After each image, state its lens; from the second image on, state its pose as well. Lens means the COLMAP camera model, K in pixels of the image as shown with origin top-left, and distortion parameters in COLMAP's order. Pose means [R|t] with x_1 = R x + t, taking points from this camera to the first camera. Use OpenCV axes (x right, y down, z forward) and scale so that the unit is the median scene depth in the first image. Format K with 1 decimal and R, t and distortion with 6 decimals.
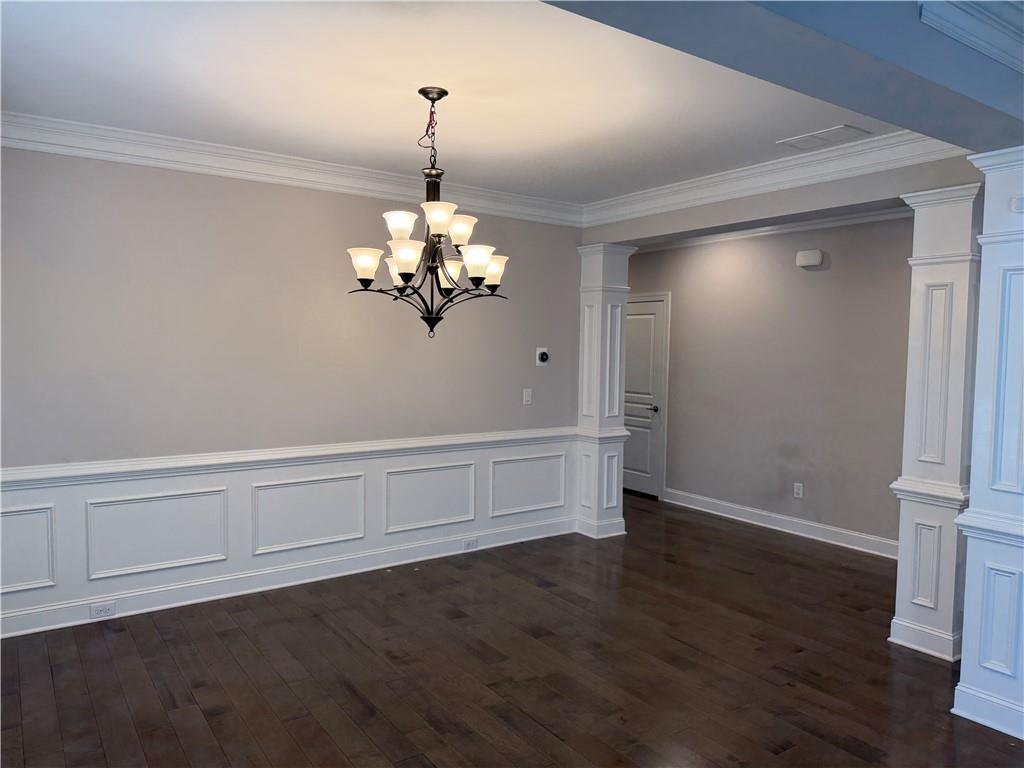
lens RADIAL K [[718.1, 0, 509.5], [0, 718.1, 385.0], [0, 0, 1]] dist [0.004295, -0.017341]
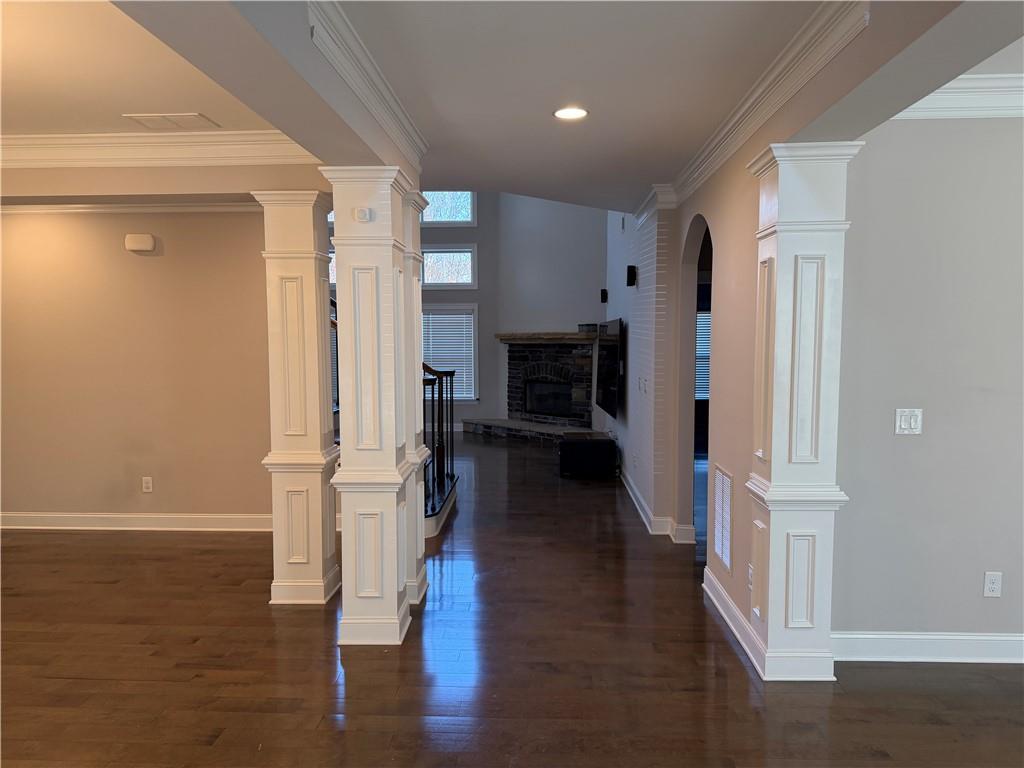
lens RADIAL K [[718.1, 0, 511.7], [0, 718.1, 387.5], [0, 0, 1]] dist [0.004295, -0.017341]
pose [[0.604149, -0.071522, 0.793655, -0.093145], [0.056156, 0.997309, 0.047127, -0.001128], [-0.794890, 0.016097, 0.606540, 0.044042]]
